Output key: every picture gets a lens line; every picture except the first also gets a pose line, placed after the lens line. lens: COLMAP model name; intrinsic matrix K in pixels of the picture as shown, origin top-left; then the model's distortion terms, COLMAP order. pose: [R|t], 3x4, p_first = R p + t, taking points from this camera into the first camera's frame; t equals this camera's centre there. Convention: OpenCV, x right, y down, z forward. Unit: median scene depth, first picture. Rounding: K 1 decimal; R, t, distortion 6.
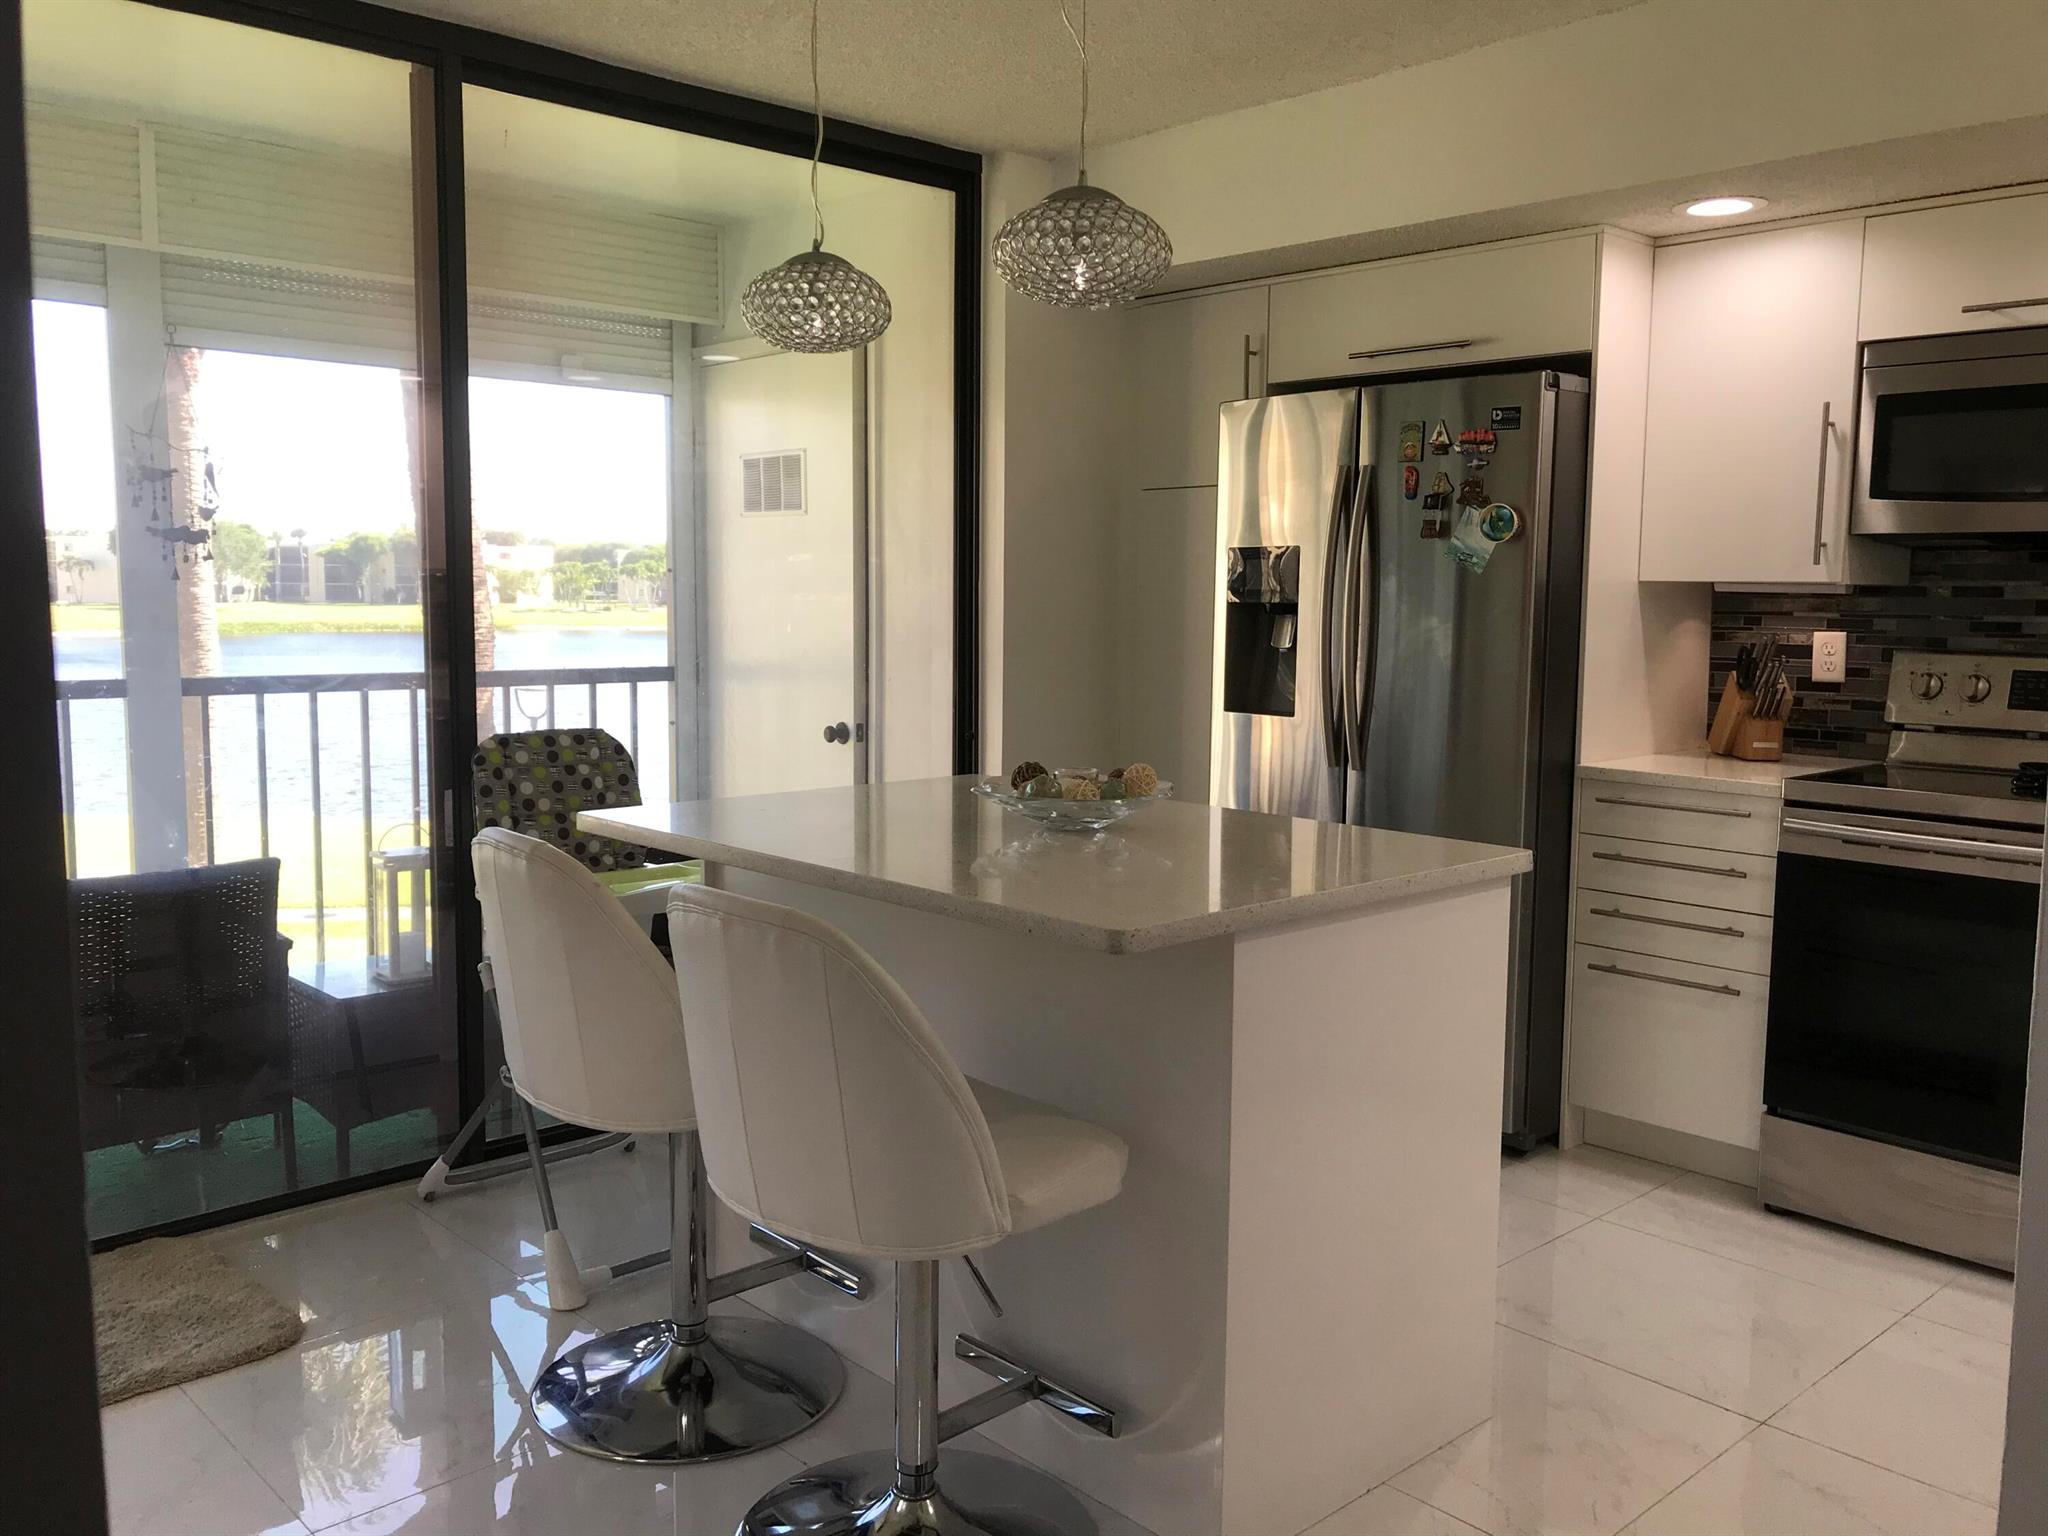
lens RADIAL K [[1666.1, 0, 1007.0], [0, 1666.1, 761.7], [0, 0, 1]] dist [0.032080, -0.035341]
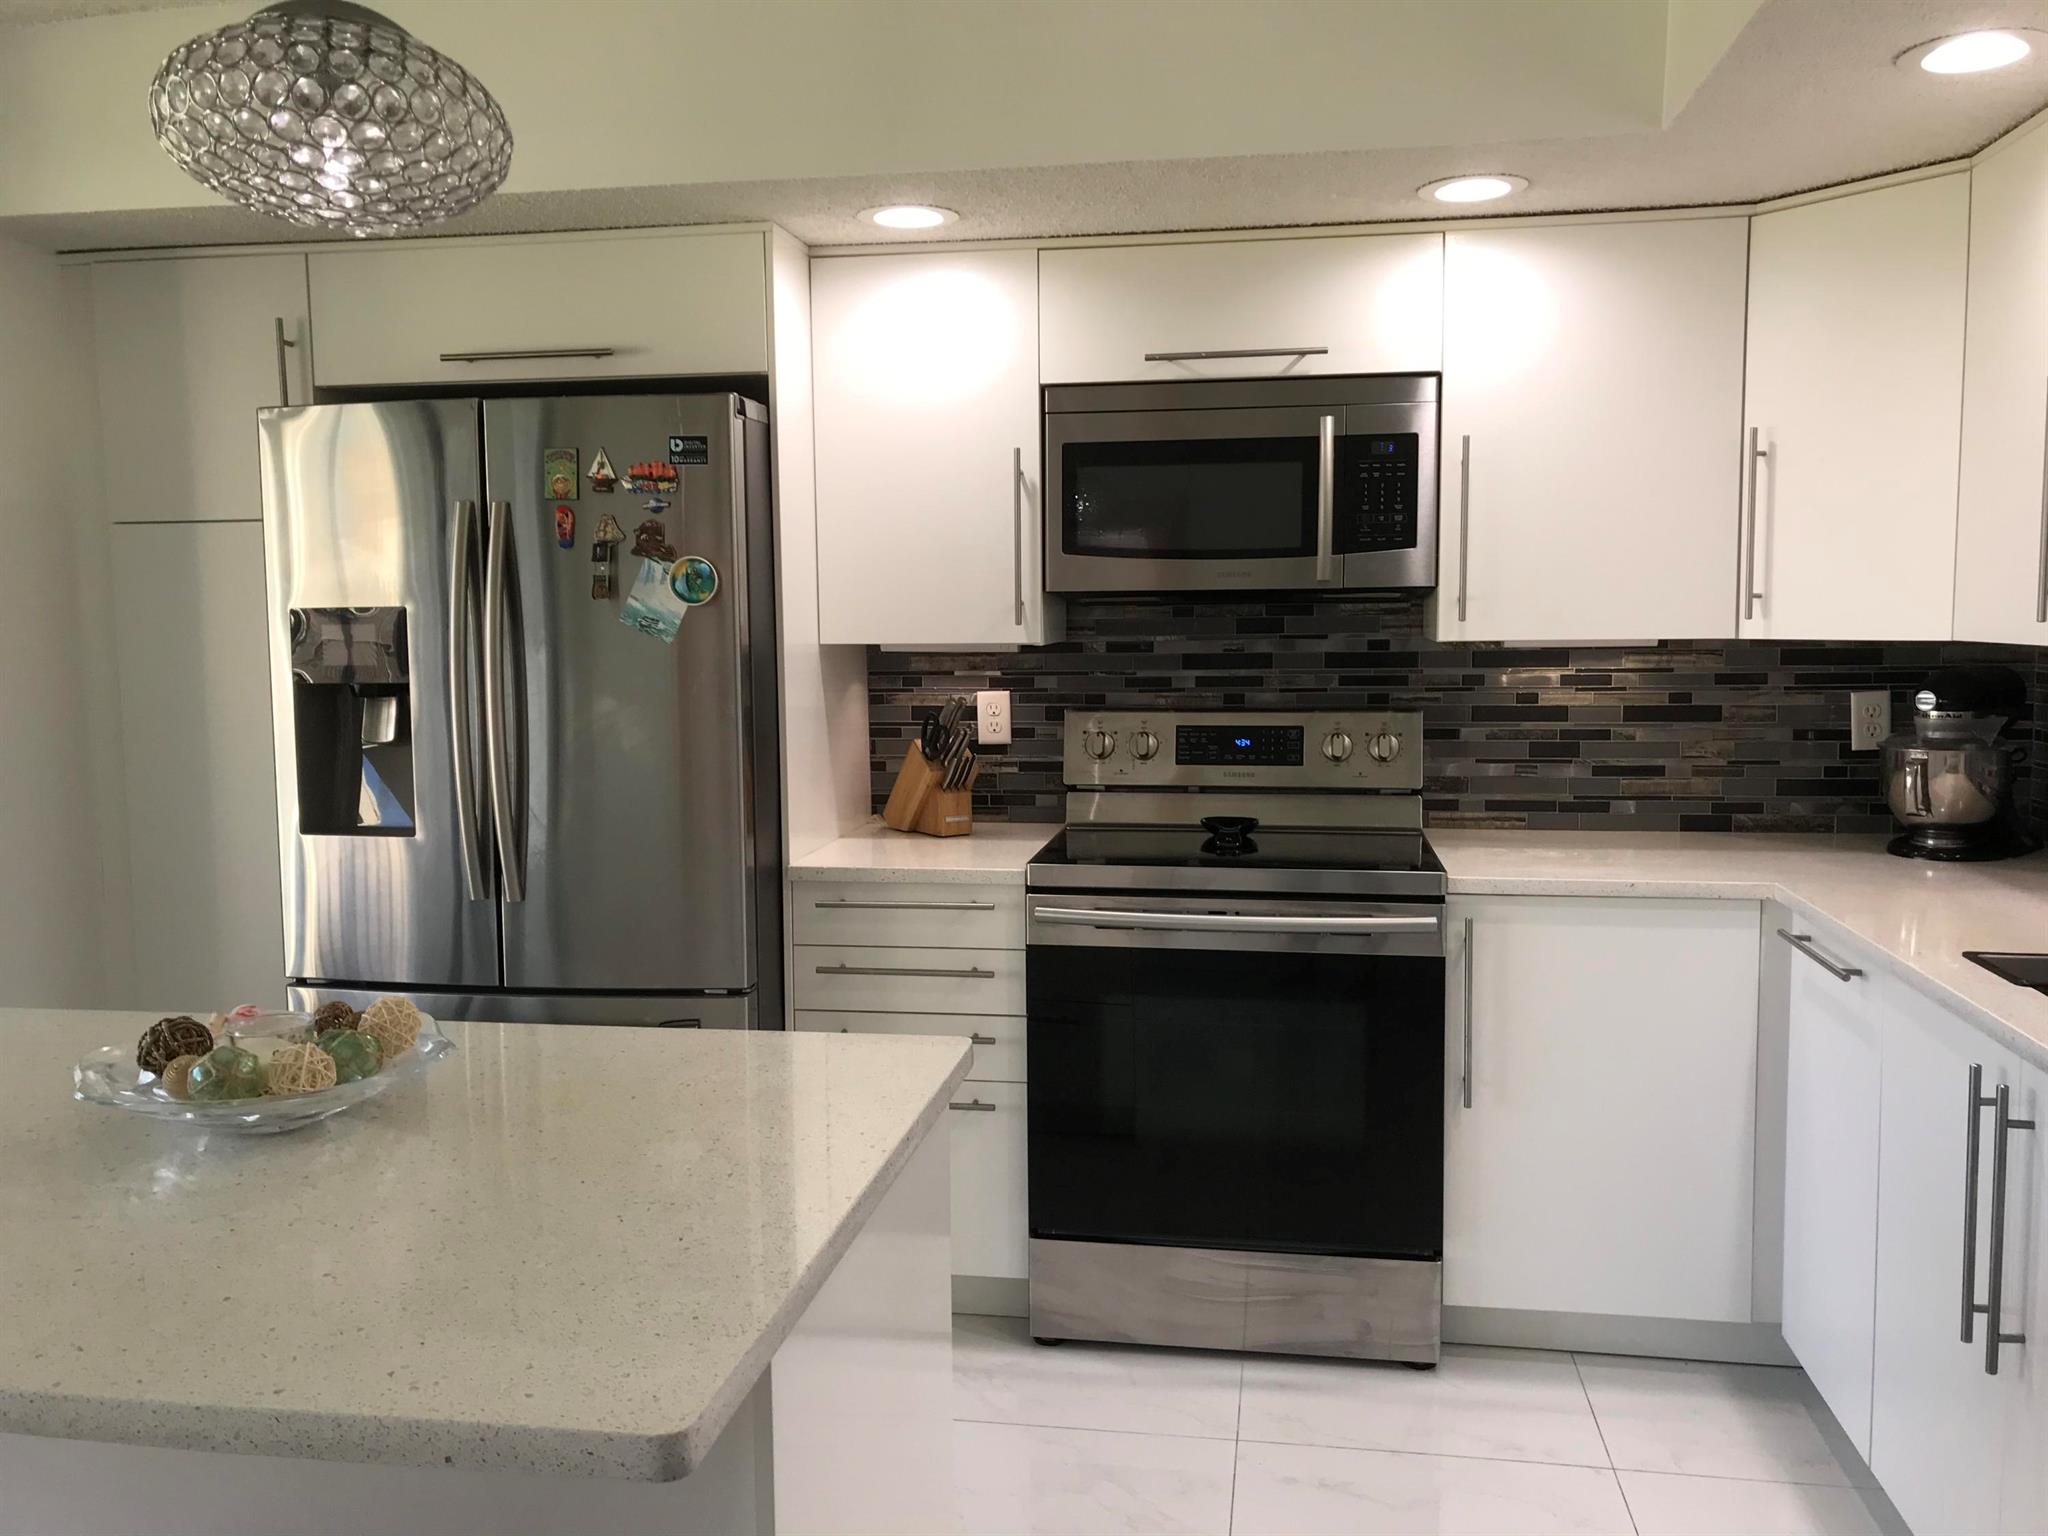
lens RADIAL K [[1666.1, 0, 1020.3], [0, 1666.1, 772.2], [0, 0, 1]] dist [0.032080, -0.035341]
pose [[0.790347, -0.077611, 0.607724, -0.073423], [0.082385, 0.996398, 0.020106, -0.053110], [-0.607096, 0.034176, 0.793893, 0.267283]]
